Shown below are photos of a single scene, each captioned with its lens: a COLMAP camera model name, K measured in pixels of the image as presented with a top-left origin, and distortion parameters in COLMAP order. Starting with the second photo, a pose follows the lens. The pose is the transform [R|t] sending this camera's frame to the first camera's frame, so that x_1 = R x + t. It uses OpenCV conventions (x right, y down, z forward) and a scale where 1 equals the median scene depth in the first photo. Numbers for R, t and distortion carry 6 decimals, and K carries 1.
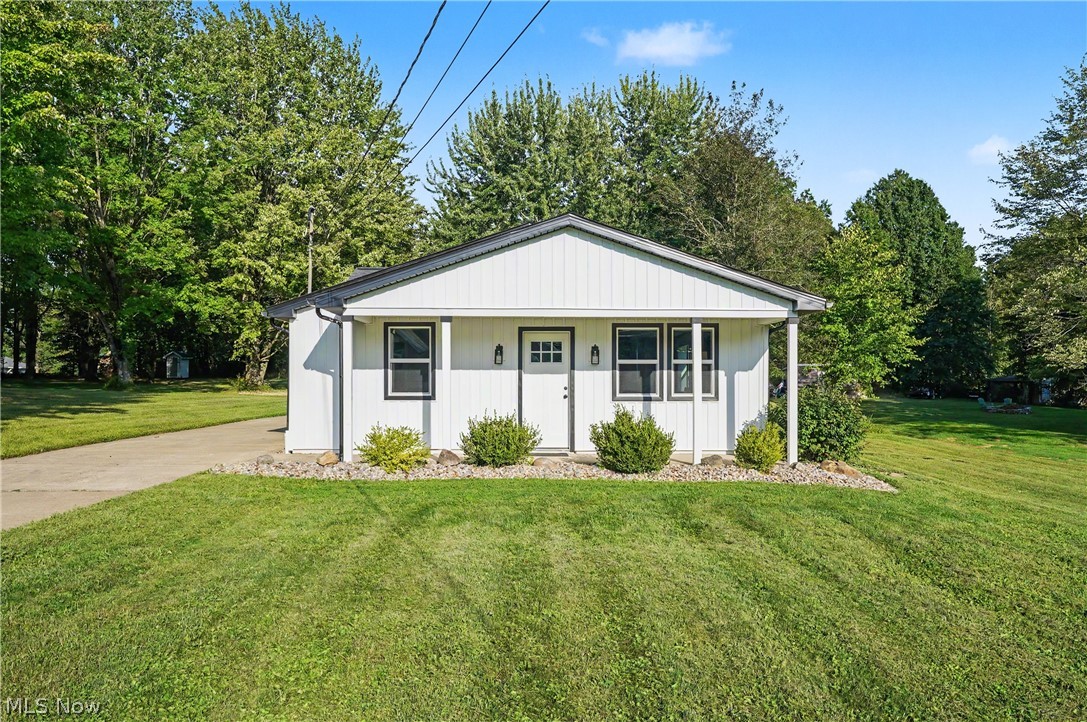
lens RADIAL K [[837.8, 0, 552.4], [0, 837.8, 366.4], [0, 0, 1]] dist [-0.003665, -0.000253]
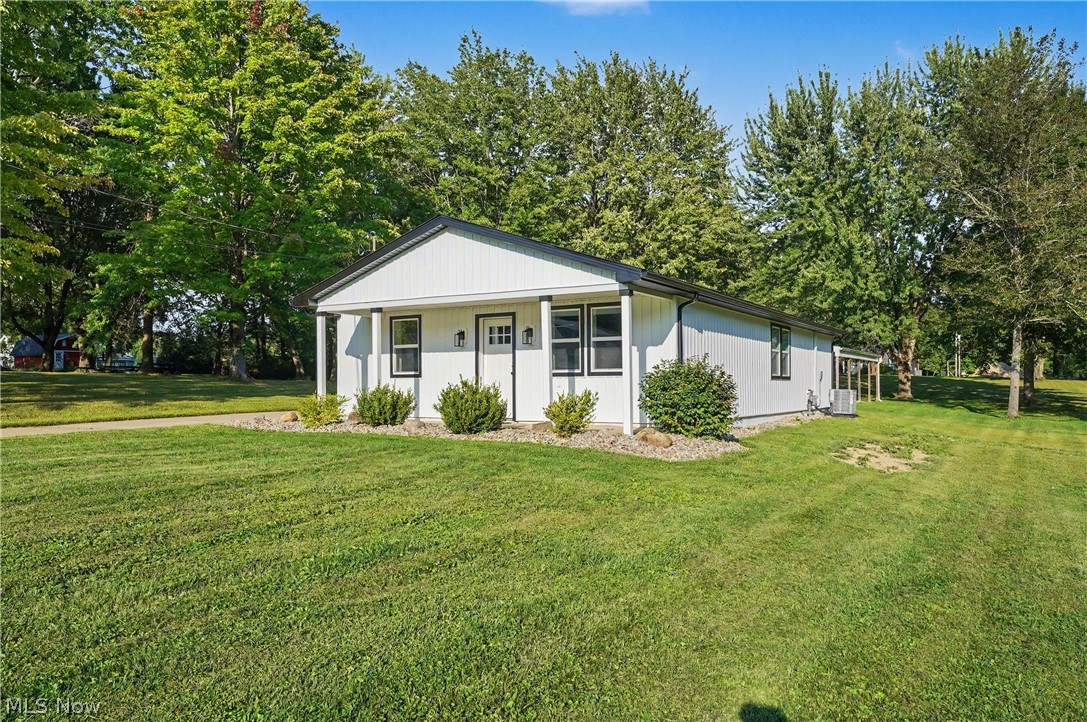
lens RADIAL K [[796.6, 0, 542.3], [0, 796.6, 371.7], [0, 0, 1]] dist [0.001235, 0.004607]
pose [[0.843022, -0.015374, -0.537659, 0.639646], [0.012622, 0.999882, -0.008802, 0.044216], [0.537730, 0.000634, 0.843117, 0.104050]]
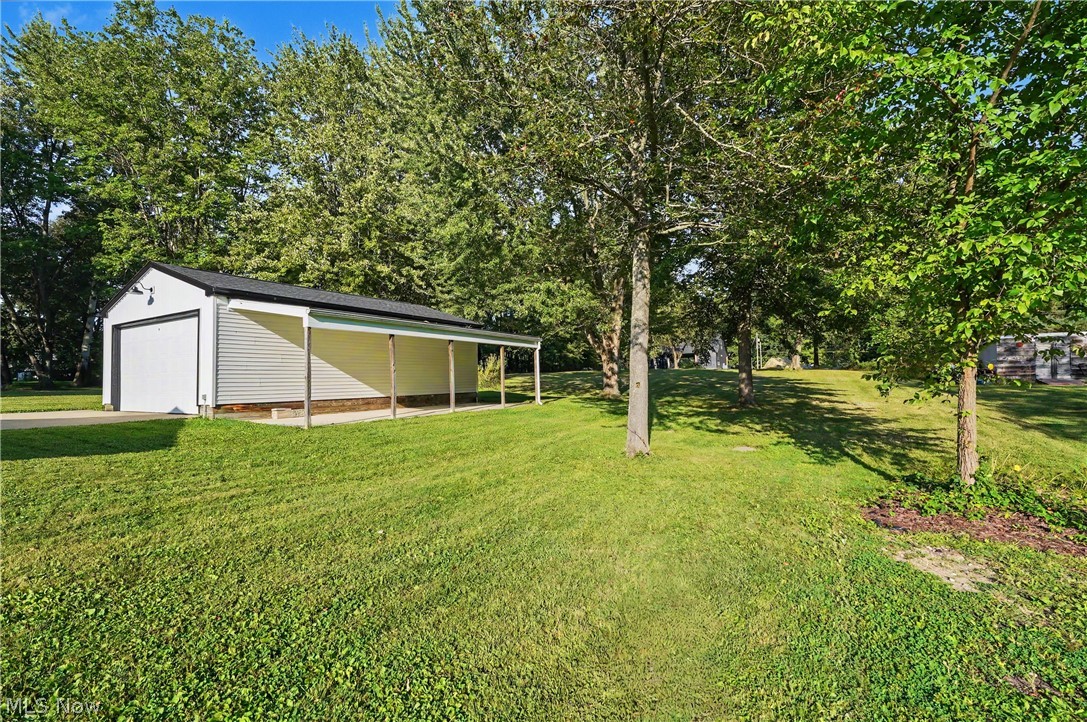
lens RADIAL K [[492.3, 0, 551.8], [0, 492.3, 353.5], [0, 0, 1]] dist [-0.016157, 0.002321]
pose [[0.870710, -0.052163, -0.489023, 0.744628], [0.034585, 0.998392, -0.044918, 0.069676], [0.490580, 0.022197, 0.871113, 2.097281]]
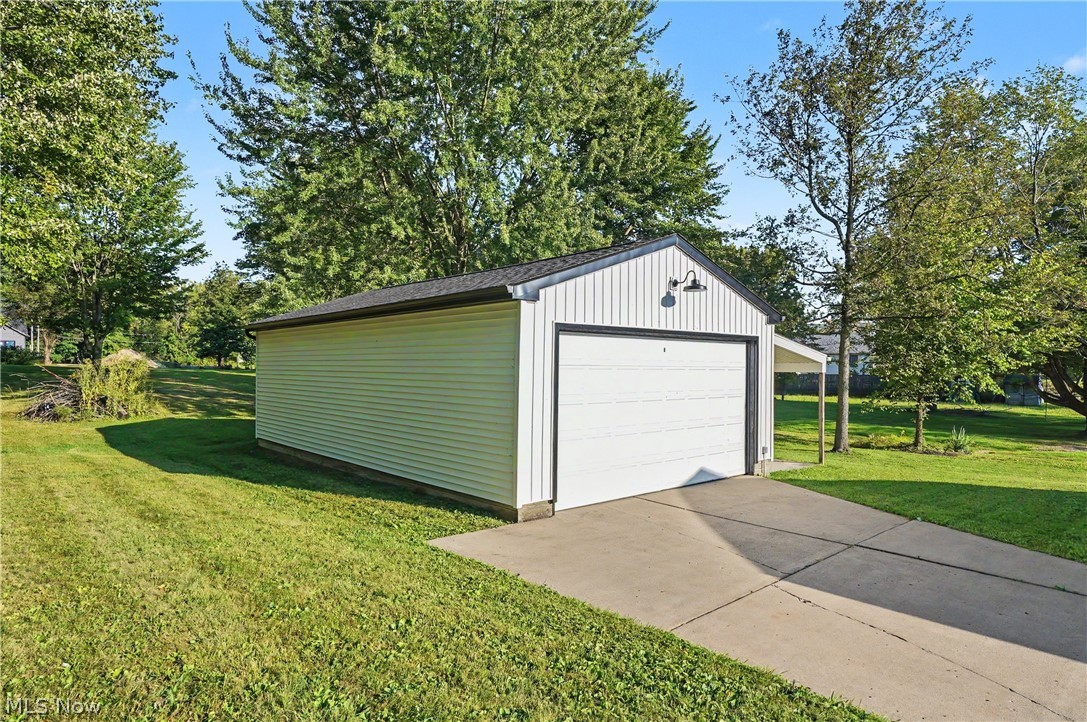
lens RADIAL K [[631.9, 0, 542.3], [0, 631.9, 361.2], [0, 0, 1]] dist [0.002049, 0.000300]
pose [[0.740209, 0.010395, 0.672296, -0.852586], [-0.018304, 0.999821, 0.004695, -0.021277], [-0.672128, -0.015781, 0.740267, 2.080934]]
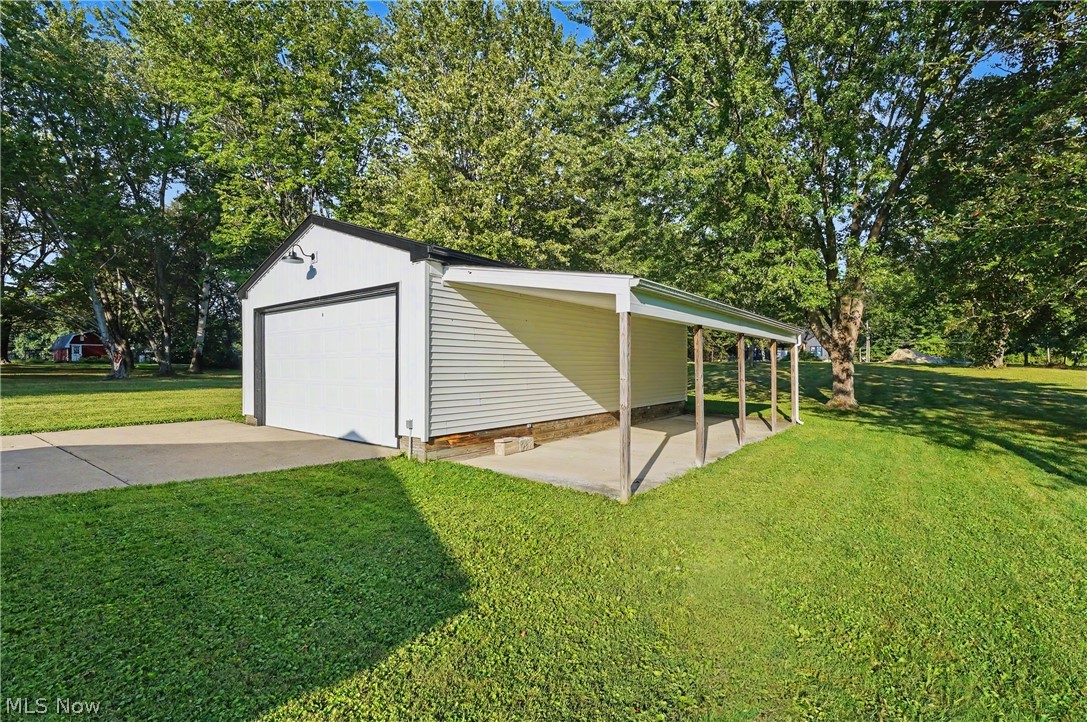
lens RADIAL K [[492.3, 0, 547.0], [0, 492.3, 361.0], [0, 0, 1]] dist [-0.016157, 0.002321]
pose [[0.796348, -0.016819, -0.604604, 0.295689], [0.017687, 0.999833, -0.004517, 0.027870], [0.604580, -0.007097, 0.796513, 2.196285]]
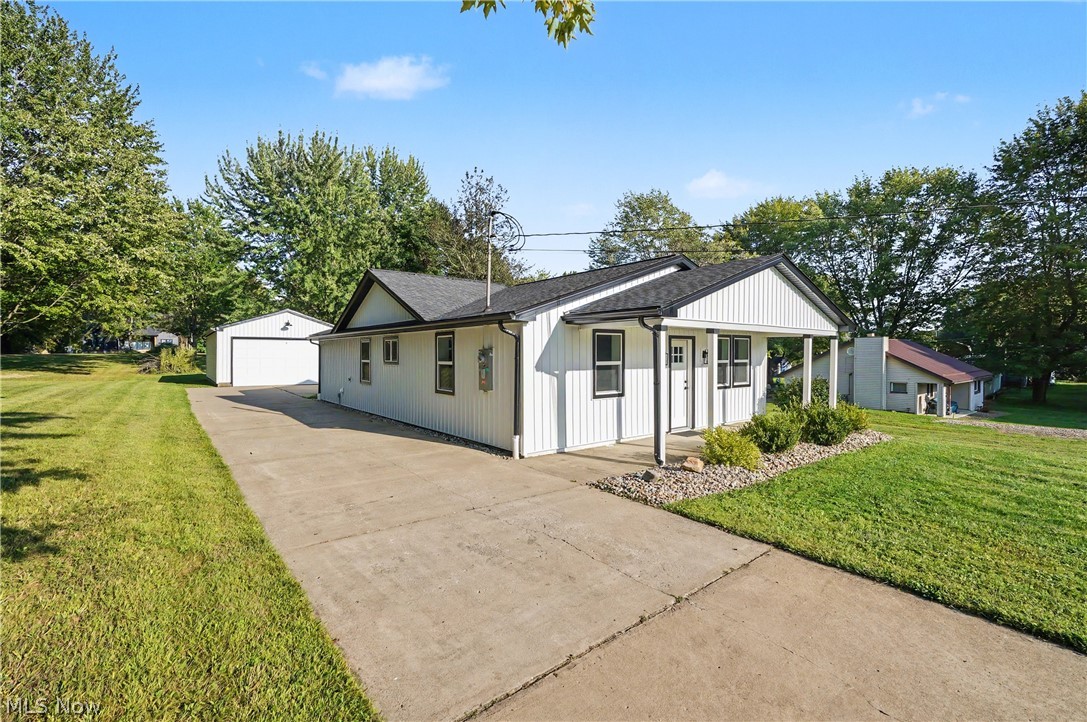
lens RADIAL K [[492.3, 0, 542.2], [0, 492.3, 358.9], [0, 0, 1]] dist [-0.016157, 0.002321]
pose [[0.792474, -0.008609, 0.609845, -0.645125], [-0.008430, 0.999650, 0.025066, -0.027944], [-0.609848, -0.025006, 0.792124, 0.525901]]
